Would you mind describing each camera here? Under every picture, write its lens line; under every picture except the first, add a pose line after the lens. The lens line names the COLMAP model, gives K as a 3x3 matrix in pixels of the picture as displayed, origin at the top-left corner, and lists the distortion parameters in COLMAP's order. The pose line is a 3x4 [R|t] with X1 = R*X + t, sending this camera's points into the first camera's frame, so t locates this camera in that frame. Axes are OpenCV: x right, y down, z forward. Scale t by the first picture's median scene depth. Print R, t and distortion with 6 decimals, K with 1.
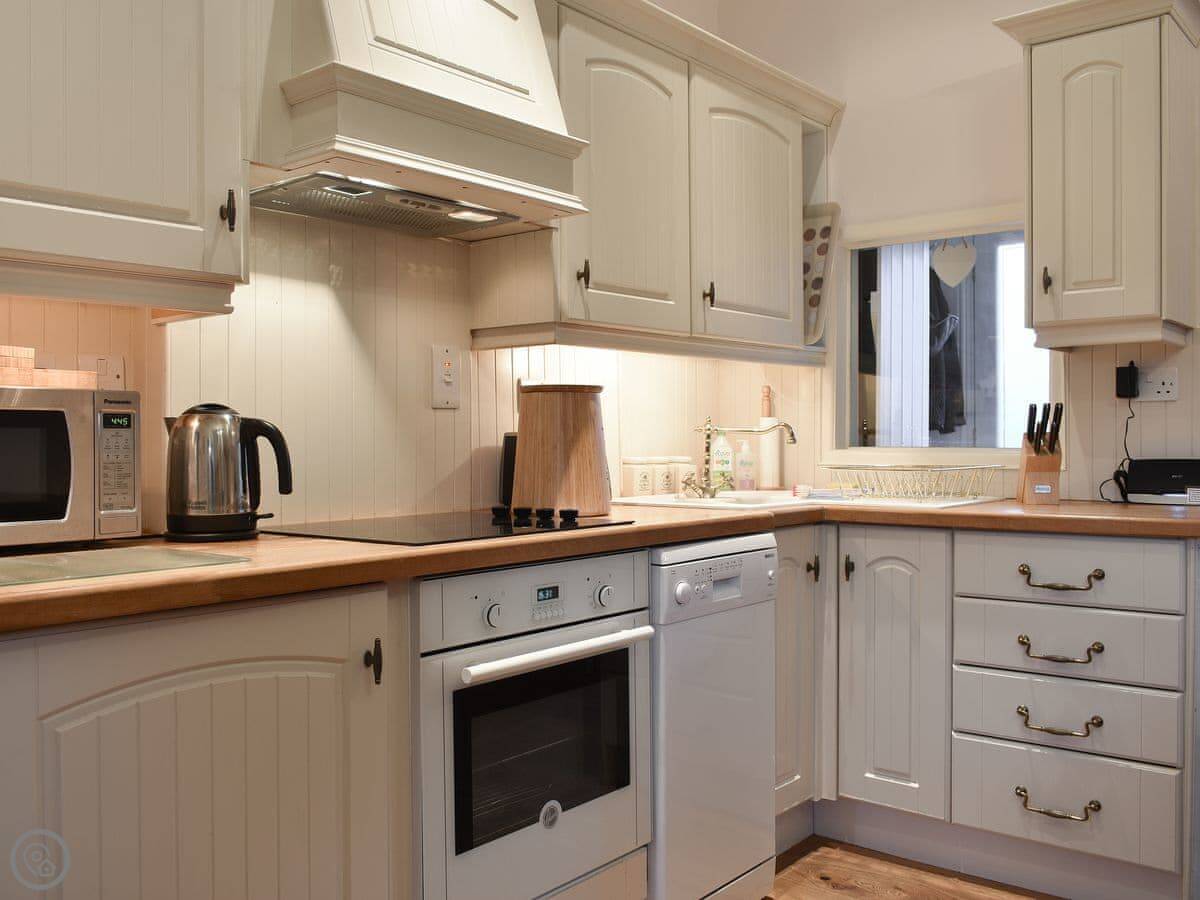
lens RADIAL K [[962.0, 0, 600.0], [0, 962.0, 450.0], [0, 0, 1]] dist [-0.042223, 0.000089]
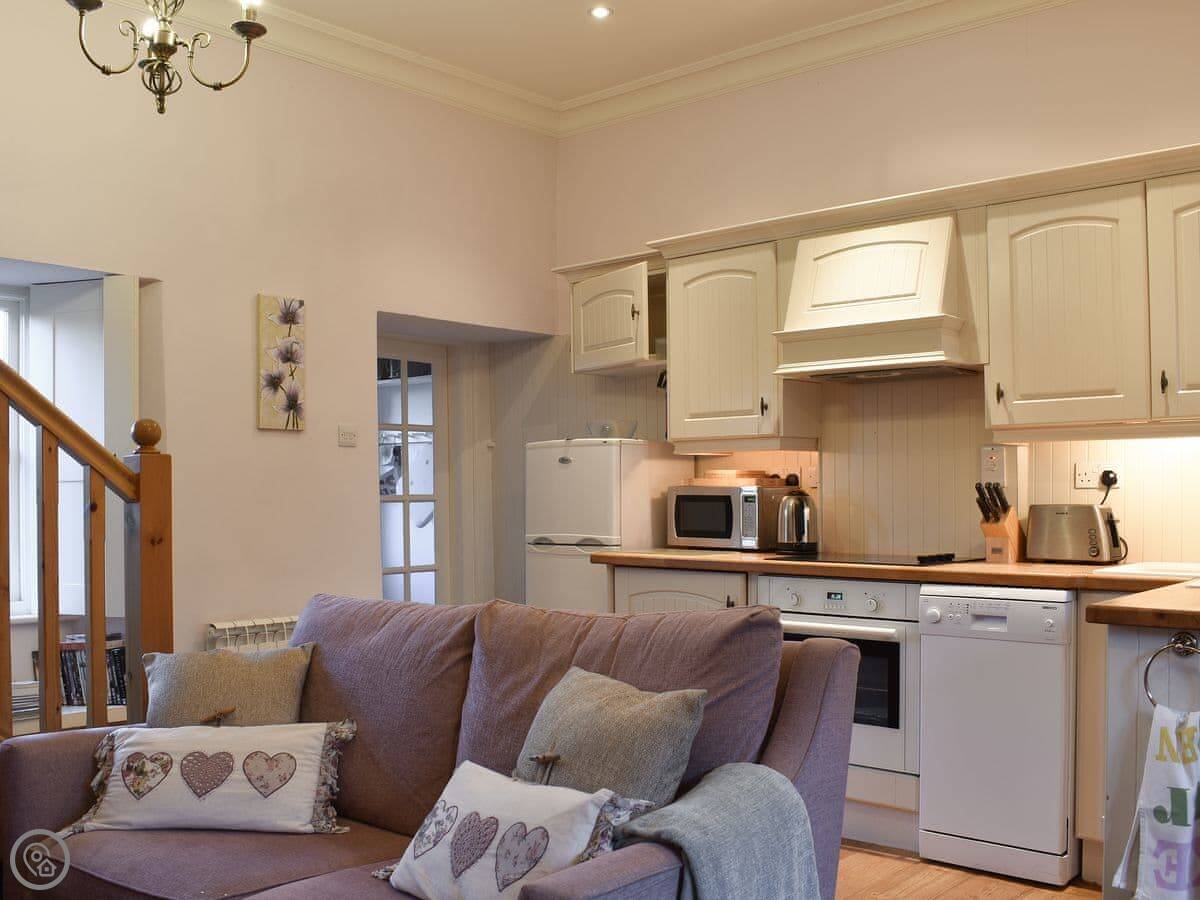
lens RADIAL K [[962.0, 0, 600.0], [0, 962.0, 450.0], [0, 0, 1]] dist [-0.042223, 0.000089]
pose [[0.100281, -0.038914, -0.994198, 1.581187], [-0.008682, 0.999163, -0.039984, -0.047177], [0.994921, 0.012641, 0.099859, 0.336471]]
